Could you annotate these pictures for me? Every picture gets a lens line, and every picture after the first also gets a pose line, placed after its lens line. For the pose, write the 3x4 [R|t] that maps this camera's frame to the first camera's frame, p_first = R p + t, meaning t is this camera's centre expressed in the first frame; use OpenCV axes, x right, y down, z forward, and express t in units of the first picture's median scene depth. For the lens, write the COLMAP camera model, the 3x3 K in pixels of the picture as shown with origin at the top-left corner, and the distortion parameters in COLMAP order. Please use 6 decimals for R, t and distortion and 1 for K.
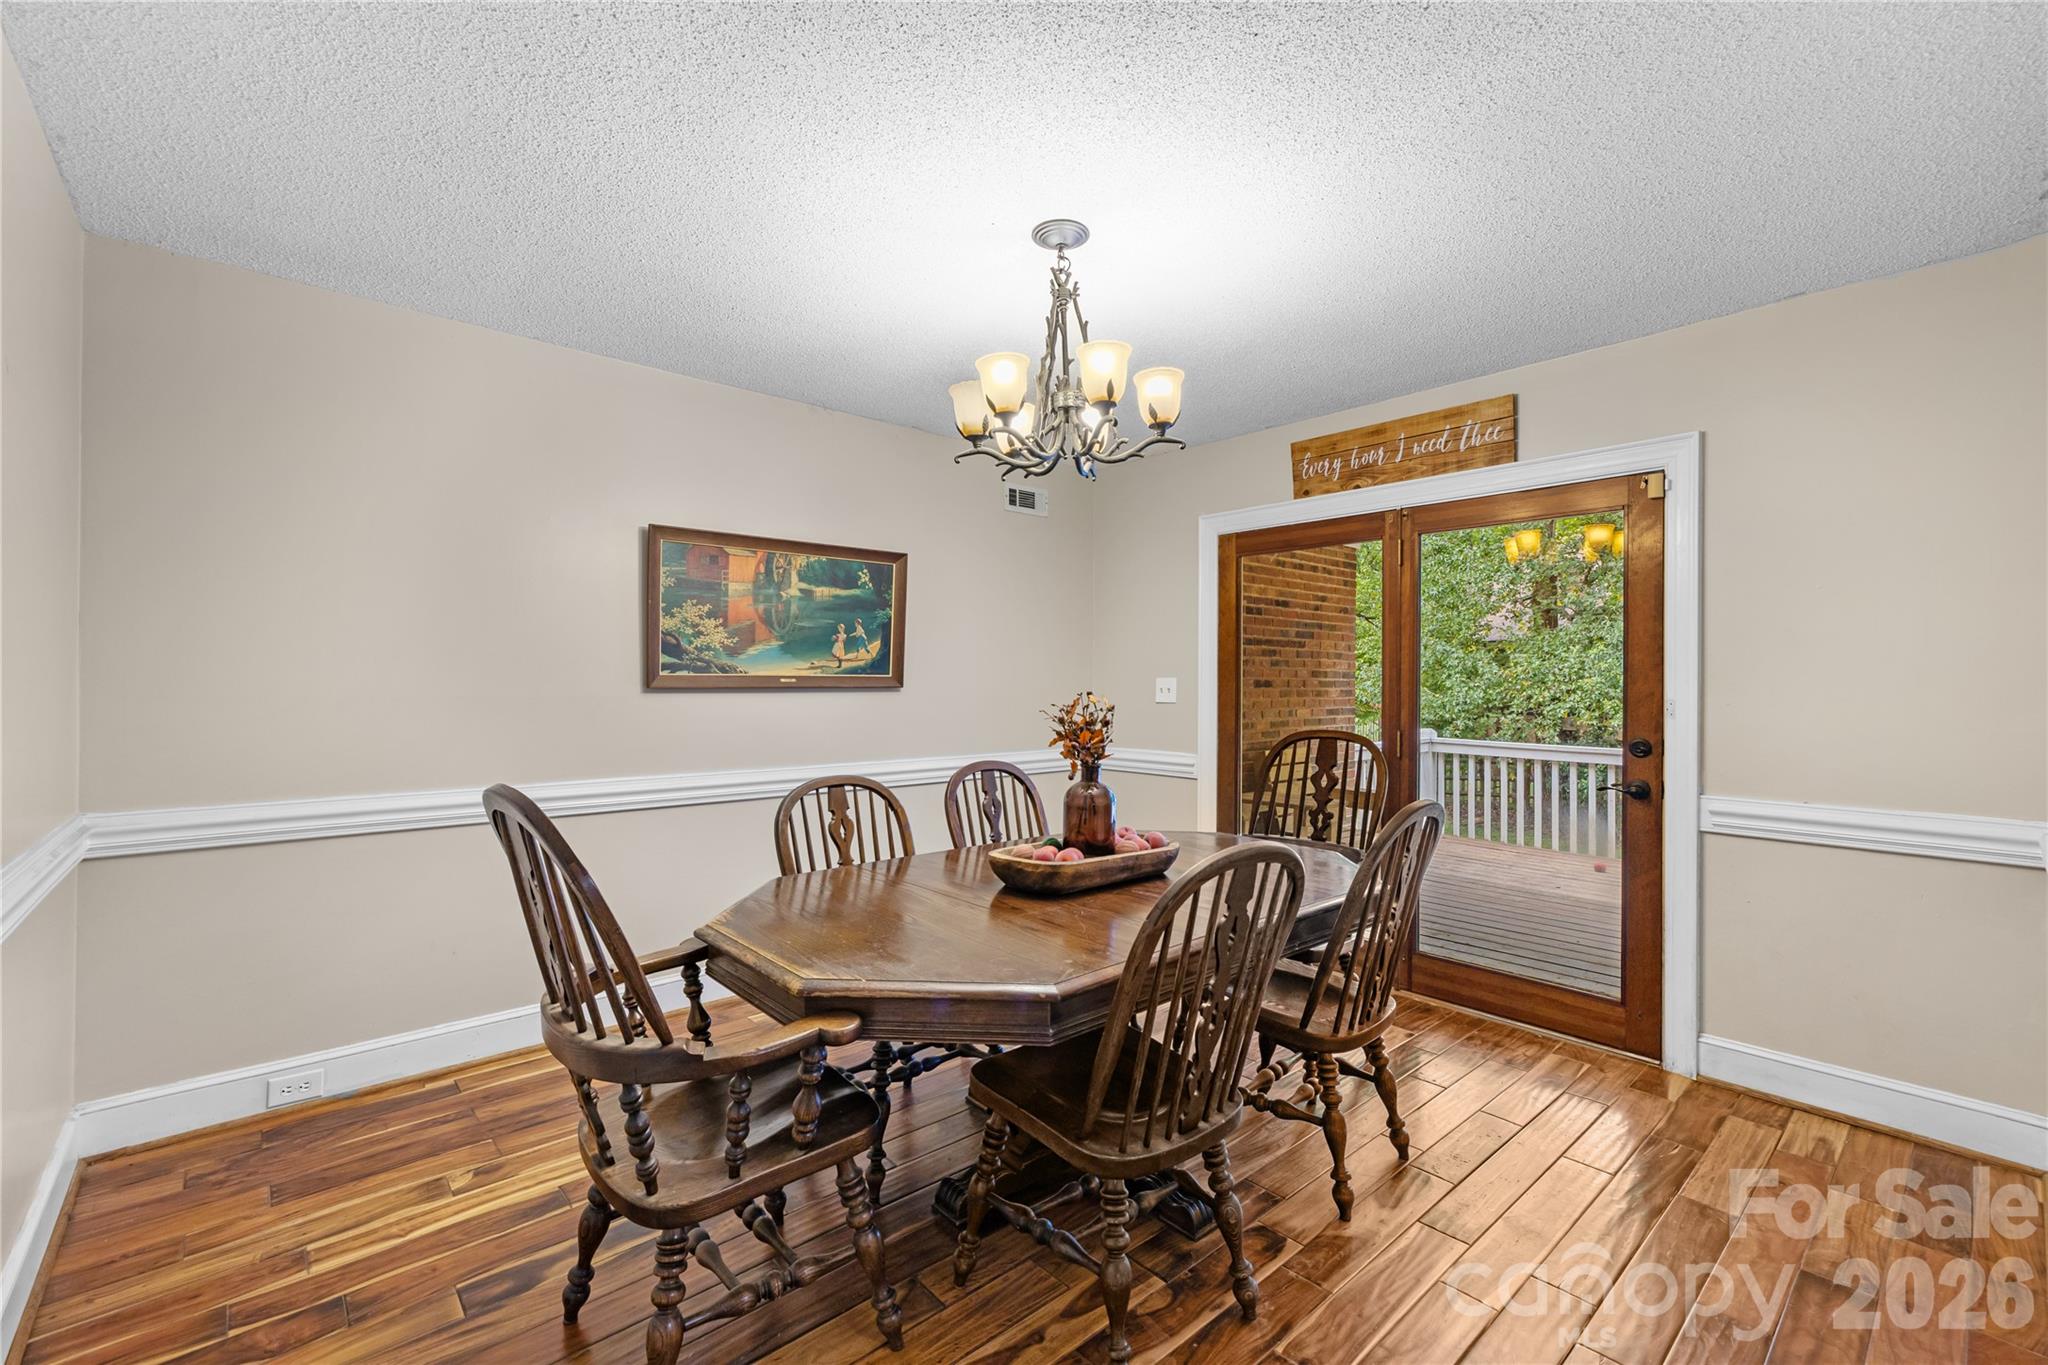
lens RADIAL K [[858.0, 0, 1013.5], [0, 858.0, 680.3], [0, 0, 1]] dist [0.001184, 0.000115]
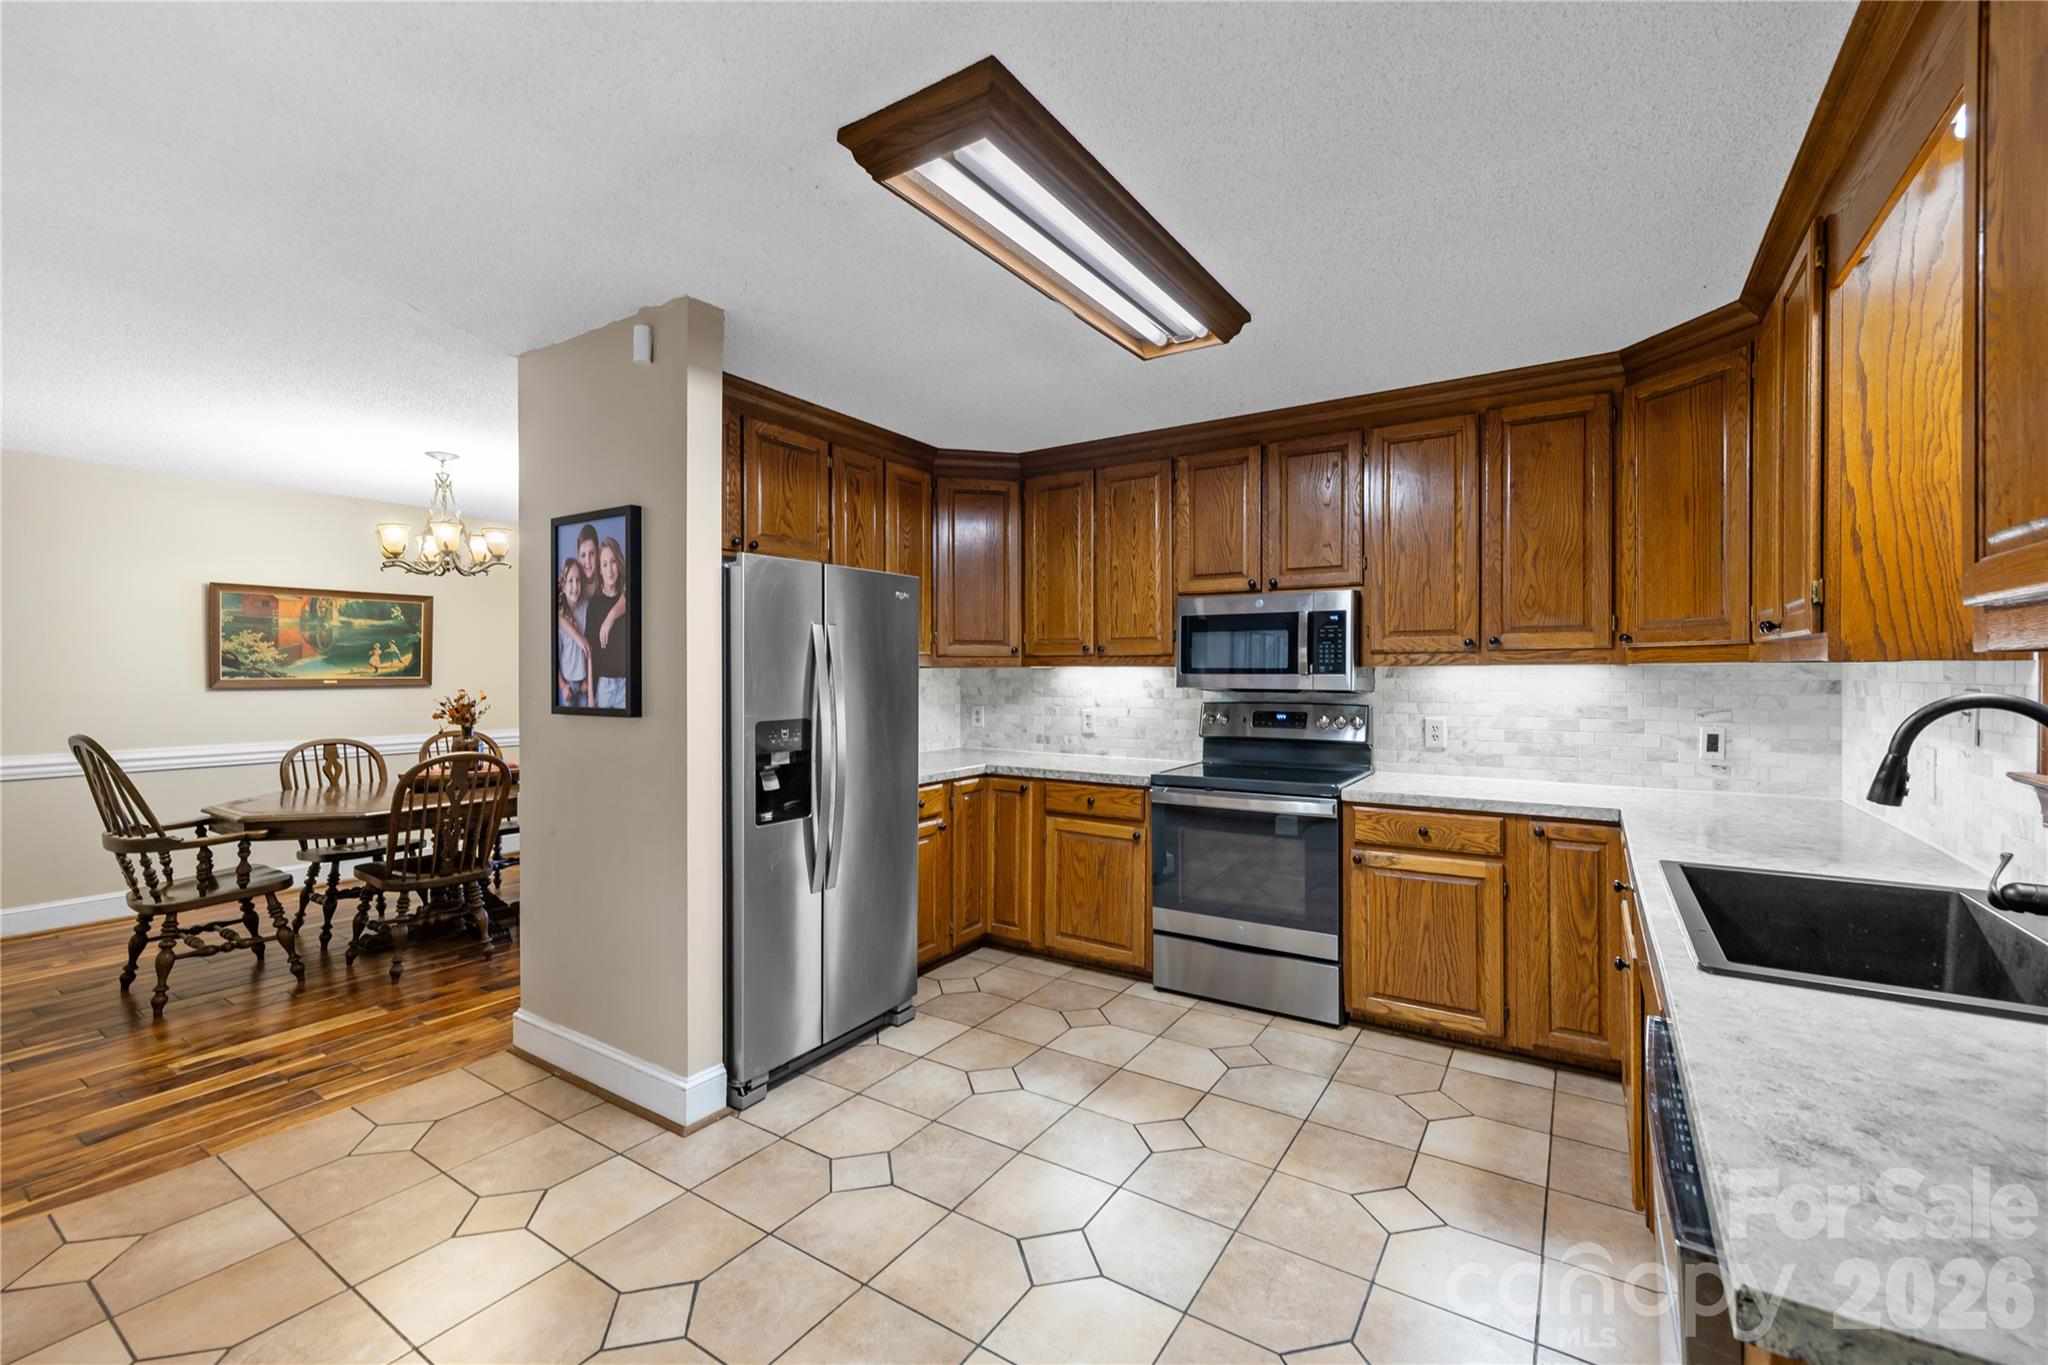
lens RADIAL K [[858.0, 0, 1025.2], [0, 858.0, 678.1], [0, 0, 1]] dist [0.001184, 0.000115]
pose [[0.963590, -0.004280, 0.267349, 0.539289], [0.001425, 0.999940, 0.010873, -0.021955], [-0.267380, -0.010096, 0.963538, -0.828195]]
